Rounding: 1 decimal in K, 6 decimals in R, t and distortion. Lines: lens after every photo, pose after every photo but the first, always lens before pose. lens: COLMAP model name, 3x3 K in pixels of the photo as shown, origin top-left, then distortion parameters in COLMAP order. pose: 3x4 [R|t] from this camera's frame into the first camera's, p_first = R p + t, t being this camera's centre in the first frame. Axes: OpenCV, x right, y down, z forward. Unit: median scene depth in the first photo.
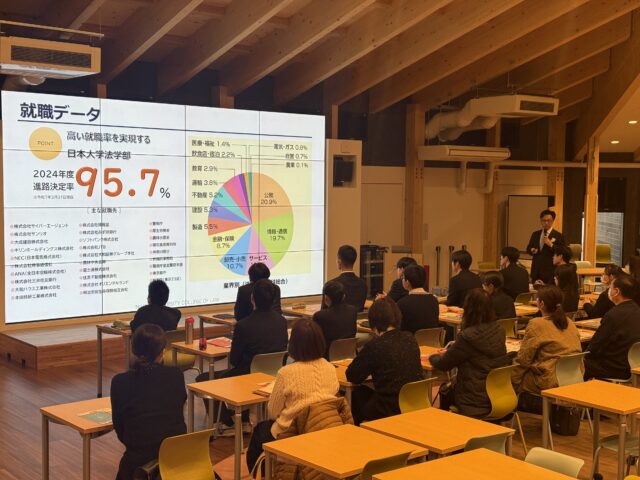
lens RADIAL K [[883.1, 0, 318.9], [0, 883.1, 244.5], [0, 0, 1]] dist [0.141071, 0.000000]
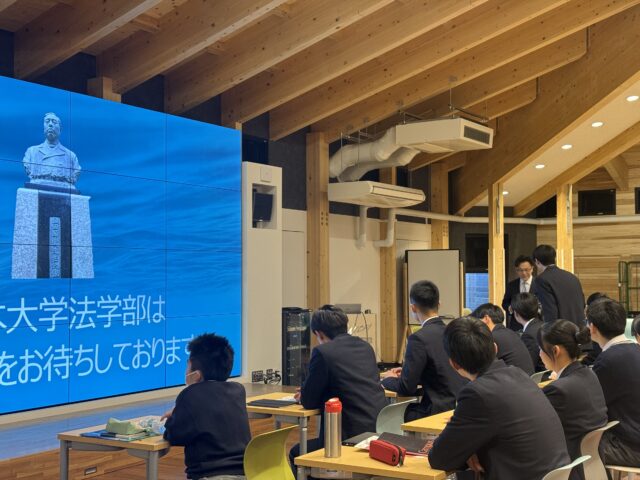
lens RADIAL K [[883.1, 0, 314.5], [0, 883.1, 240.4], [0, 0, 1]] dist [0.141071, 0.000000]
pose [[0.949882, -0.000060, 0.312608, -0.153555], [0.034296, 0.993984, -0.104019, 0.023038], [-0.310721, 0.109527, 0.944170, 0.269876]]
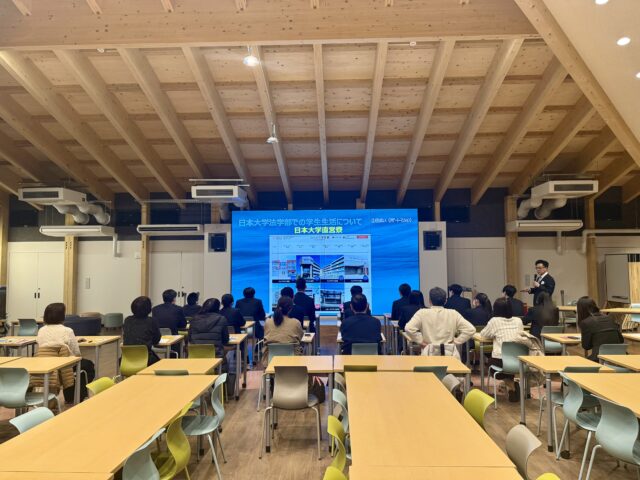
lens RADIAL K [[445.9, 0, 322.1], [0, 445.9, 238.6], [0, 0, 1]] dist [0.030520, 0.000895]
pose [[0.758974, -0.053783, -0.648896, 0.385999], [-0.028933, 0.992813, -0.116129, 0.015122], [0.650478, 0.106913, 0.751962, 0.226865]]
